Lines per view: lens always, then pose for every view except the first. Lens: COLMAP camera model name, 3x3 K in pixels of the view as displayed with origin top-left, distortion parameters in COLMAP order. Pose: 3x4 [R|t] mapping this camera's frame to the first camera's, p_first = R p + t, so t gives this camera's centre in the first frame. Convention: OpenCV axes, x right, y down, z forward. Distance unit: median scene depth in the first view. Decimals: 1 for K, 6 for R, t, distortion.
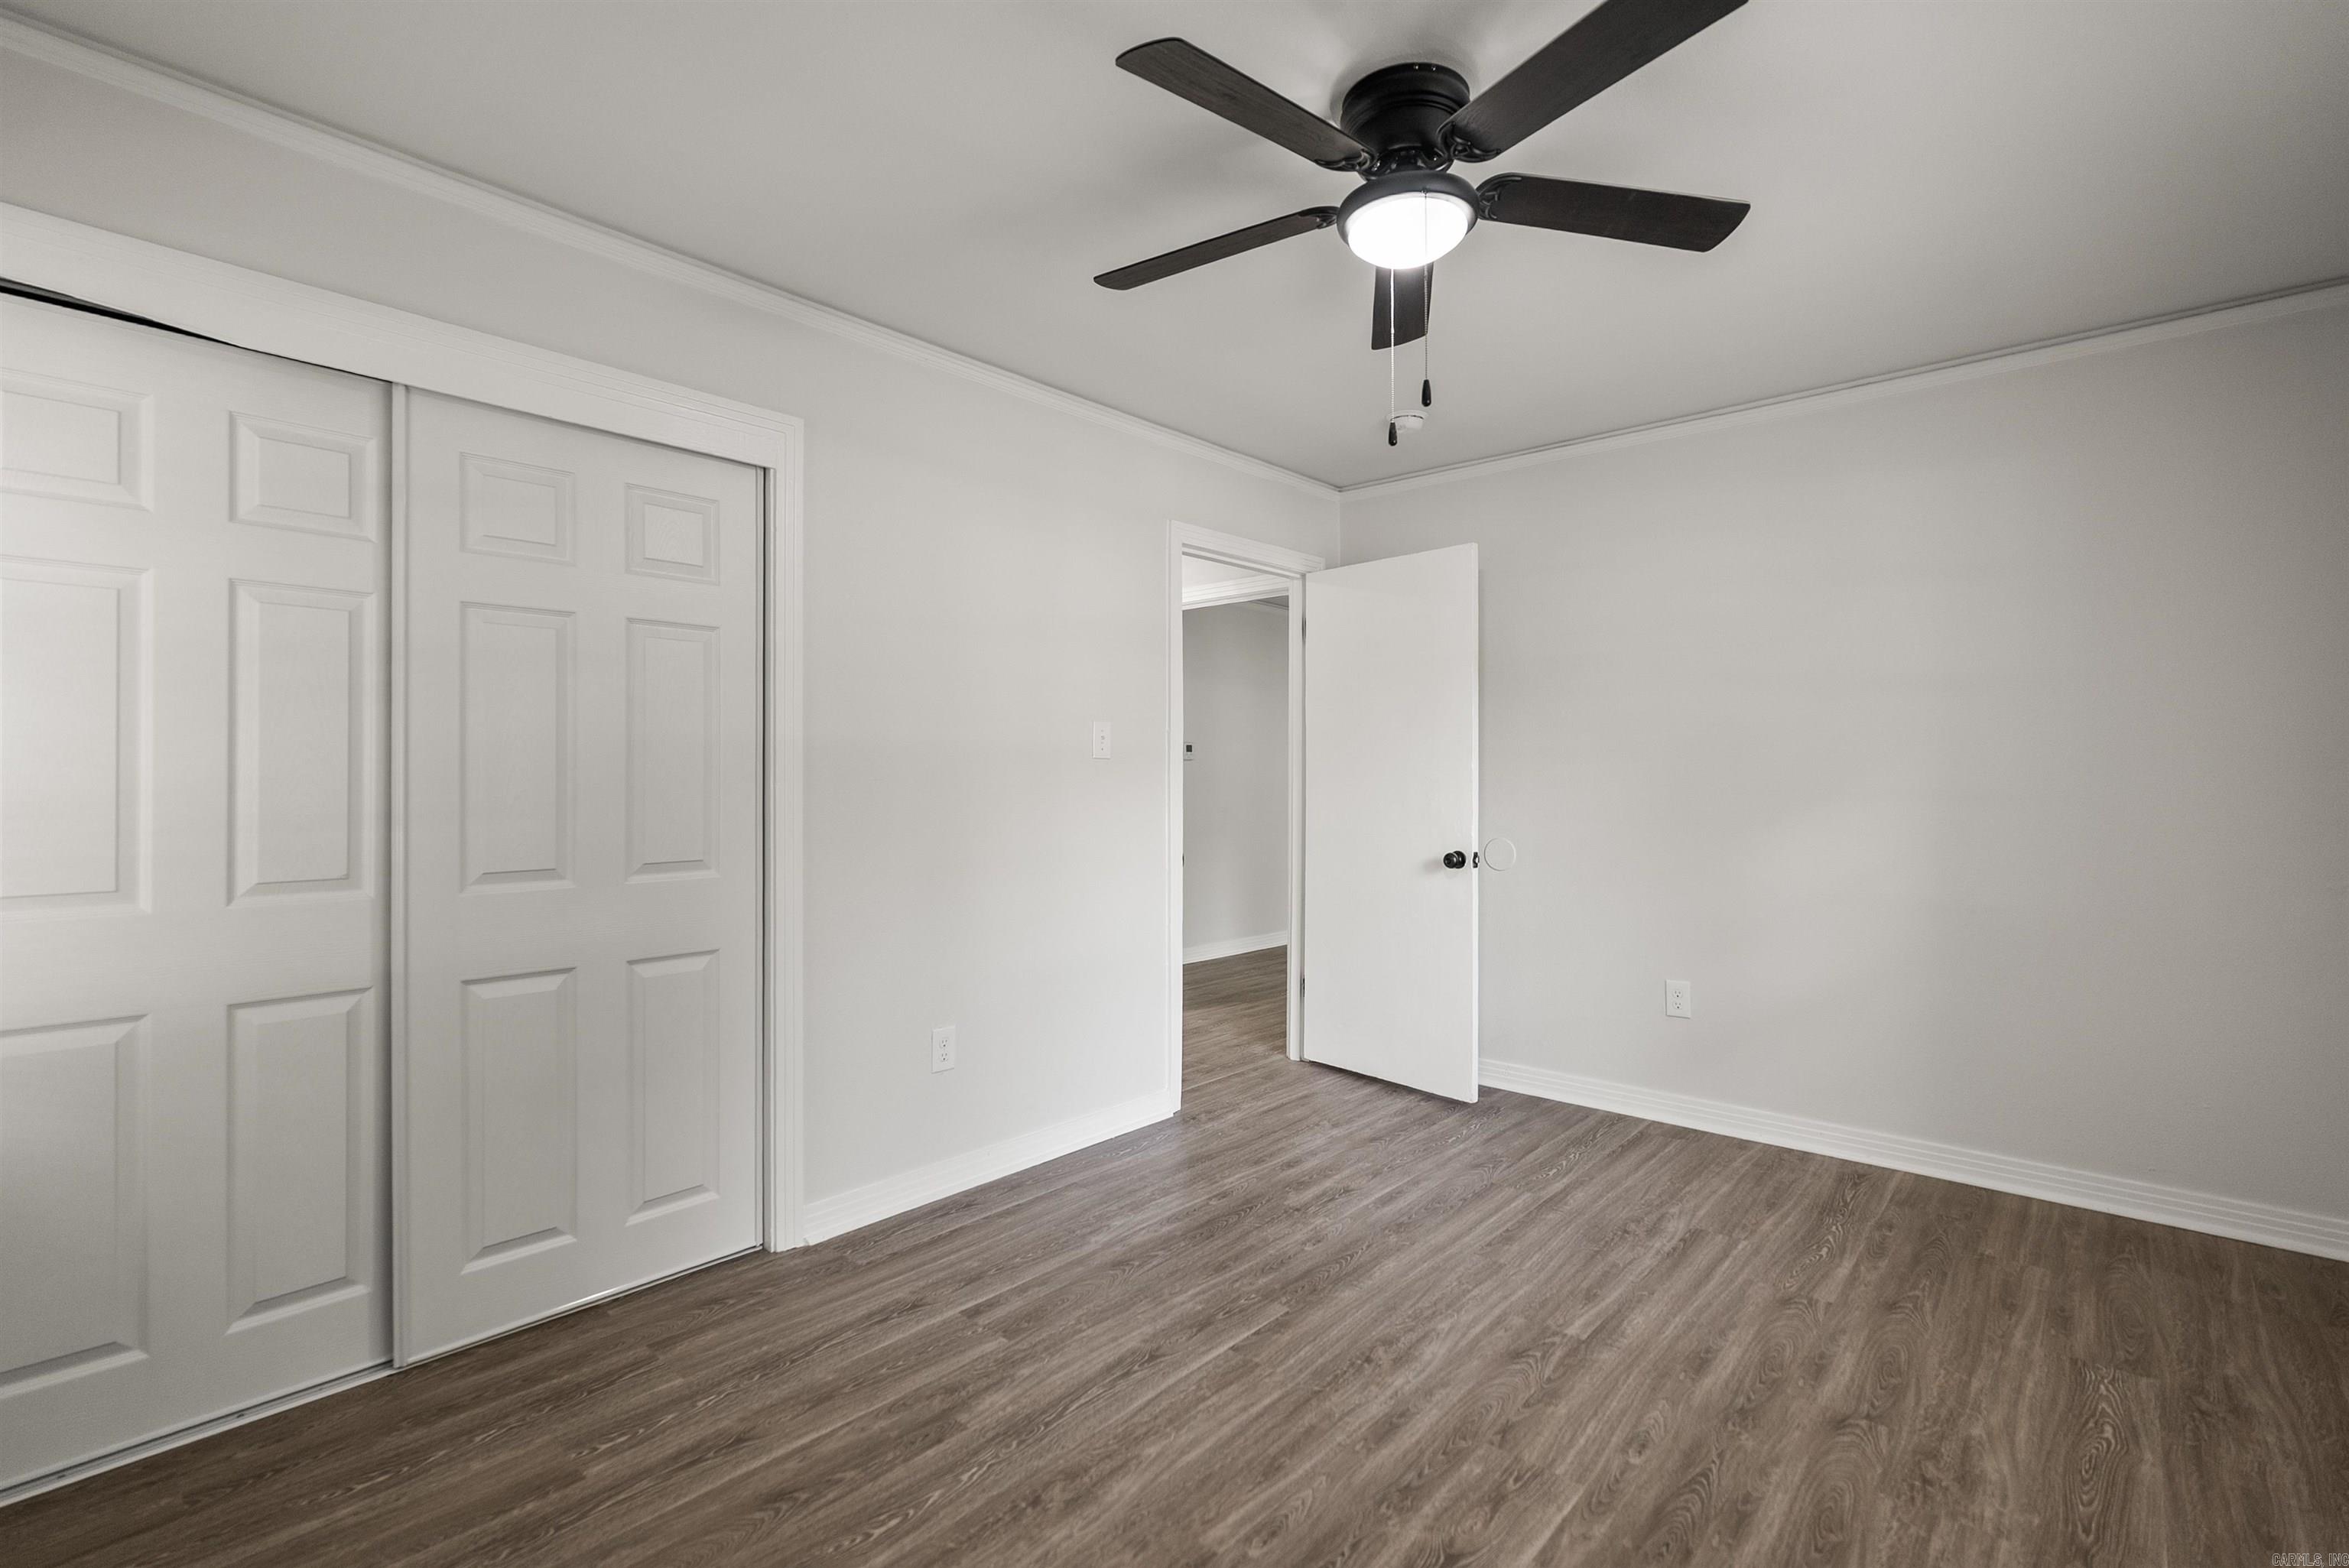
lens RADIAL K [[1063.3, 0, 1158.7], [0, 1063.3, 786.8], [0, 0, 1]] dist [-0.010012, 0.001669]
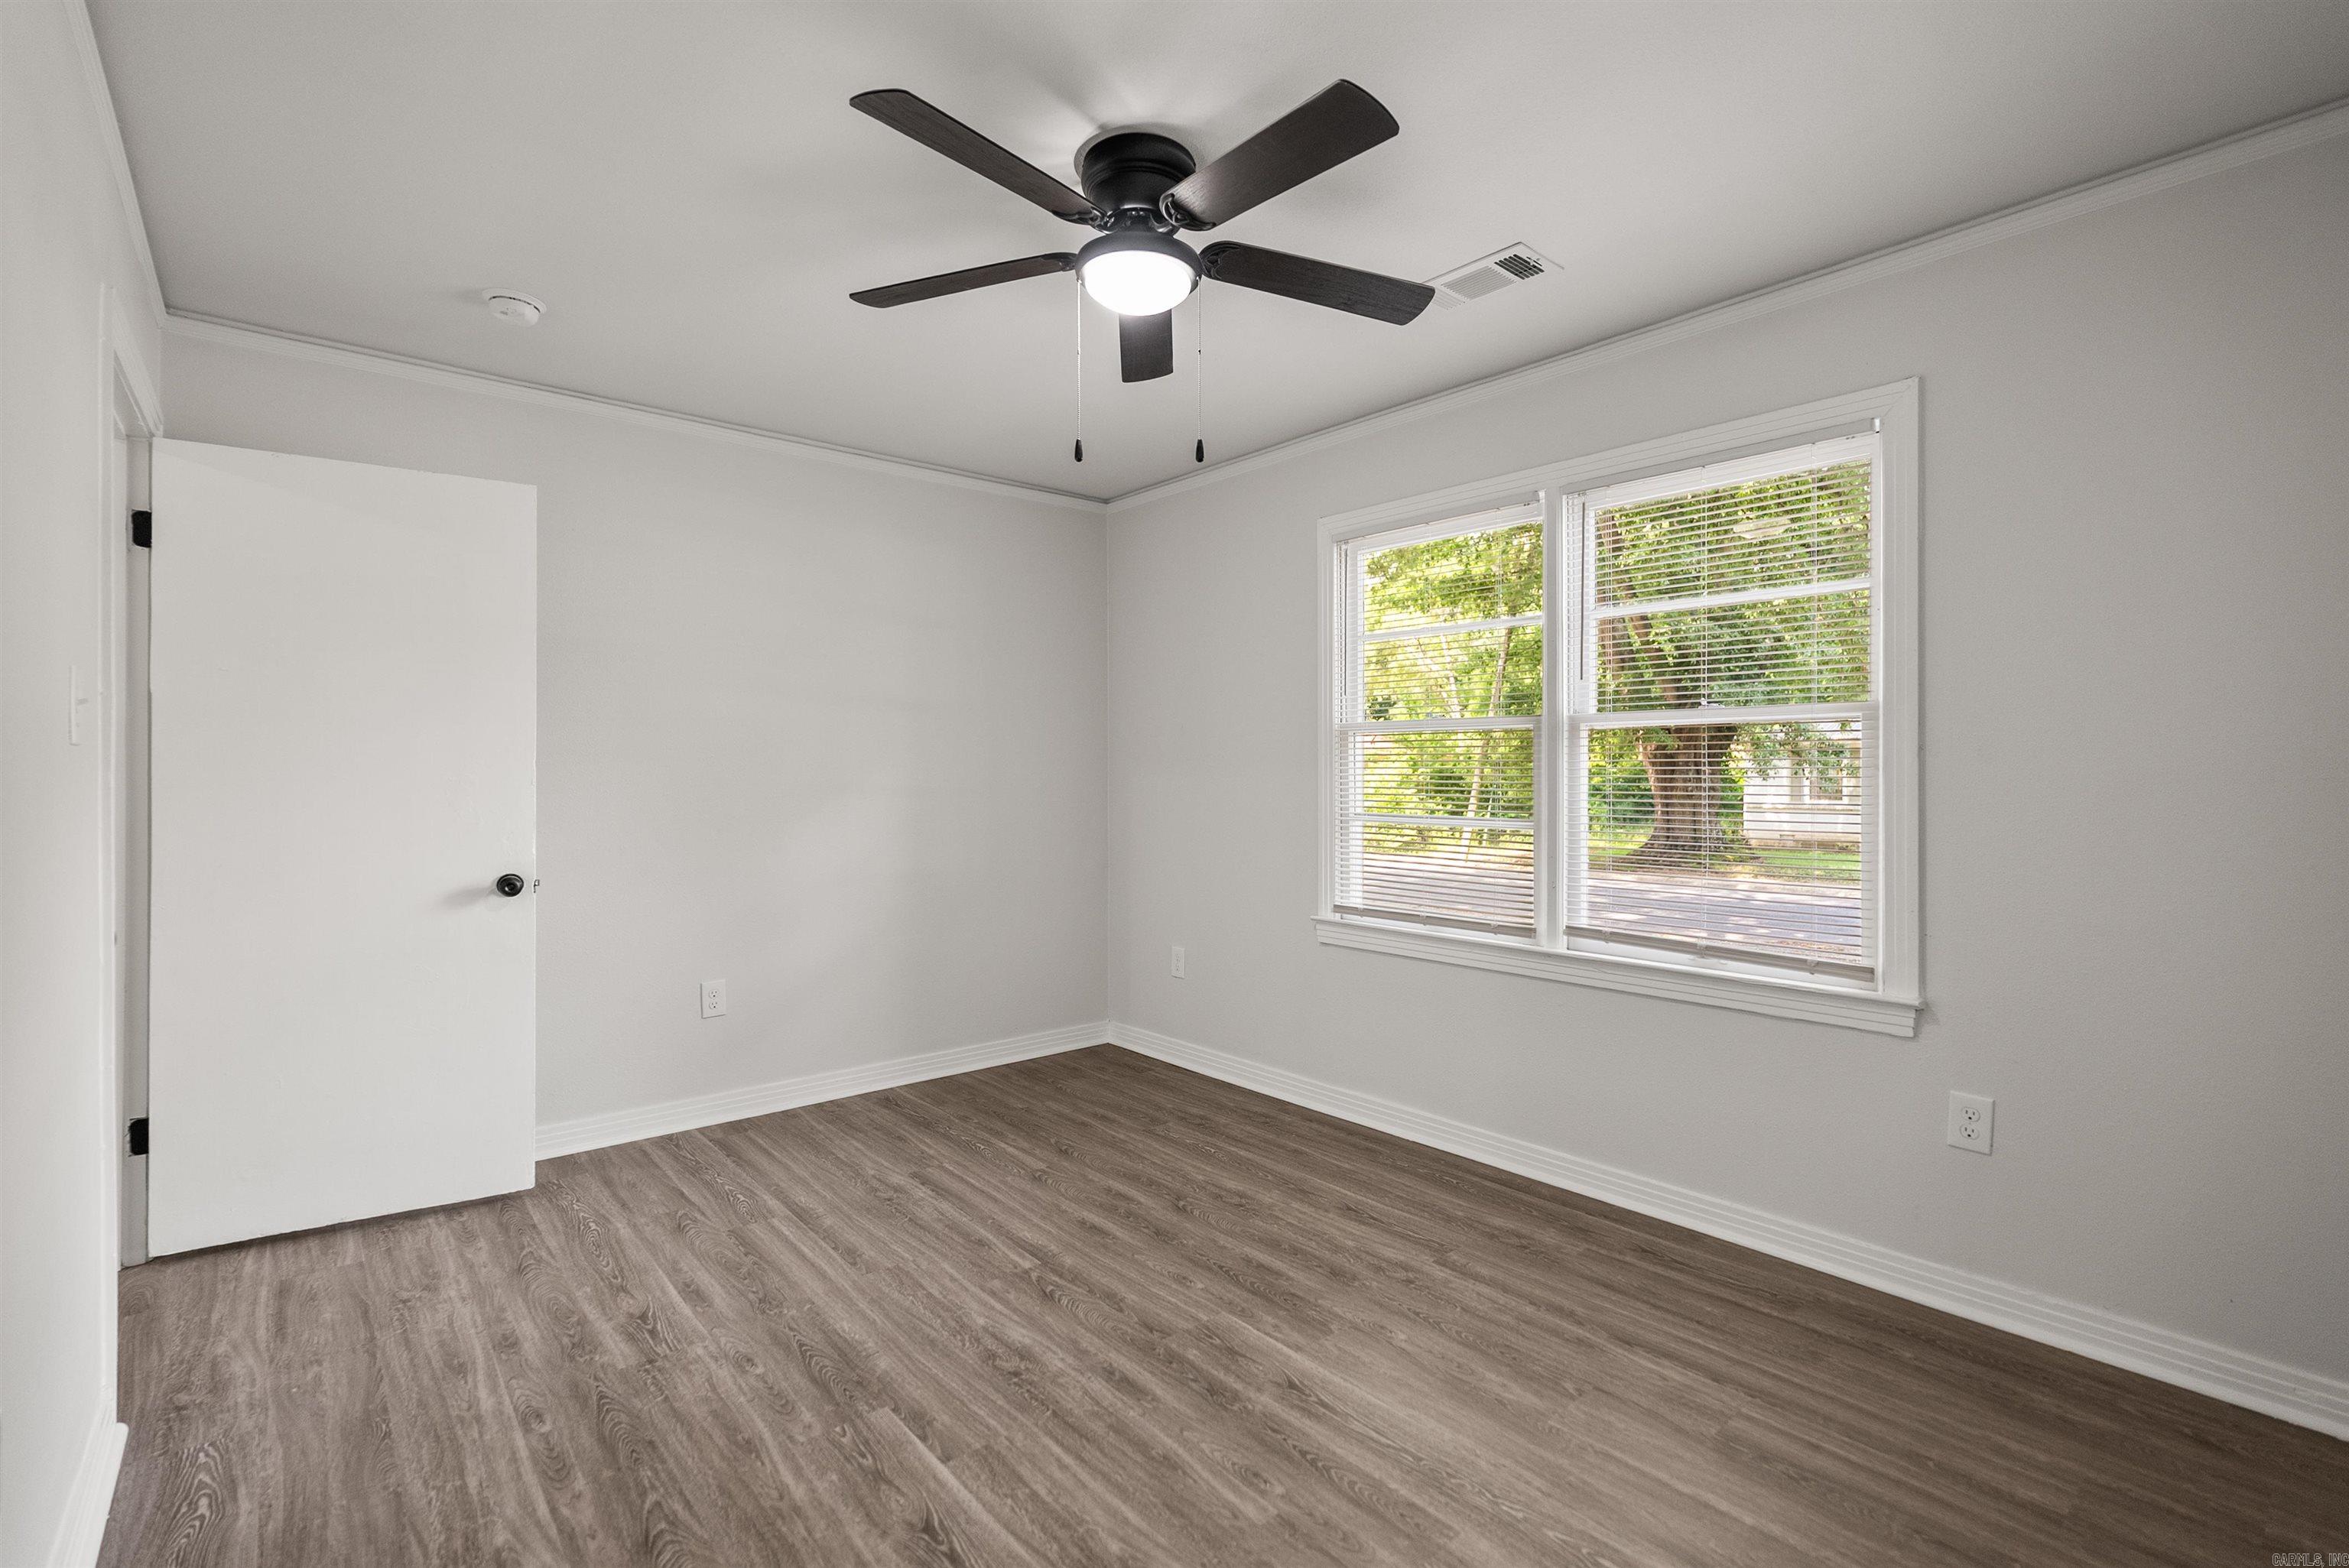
lens RADIAL K [[1063.3, 0, 1189.2], [0, 1063.3, 781.3], [0, 0, 1]] dist [-0.010012, 0.001669]
pose [[0.115616, -0.007573, 0.993265, -0.598315], [0.010185, 0.999927, 0.006438, -0.009722], [-0.993242, 0.009372, 0.115685, 0.572609]]
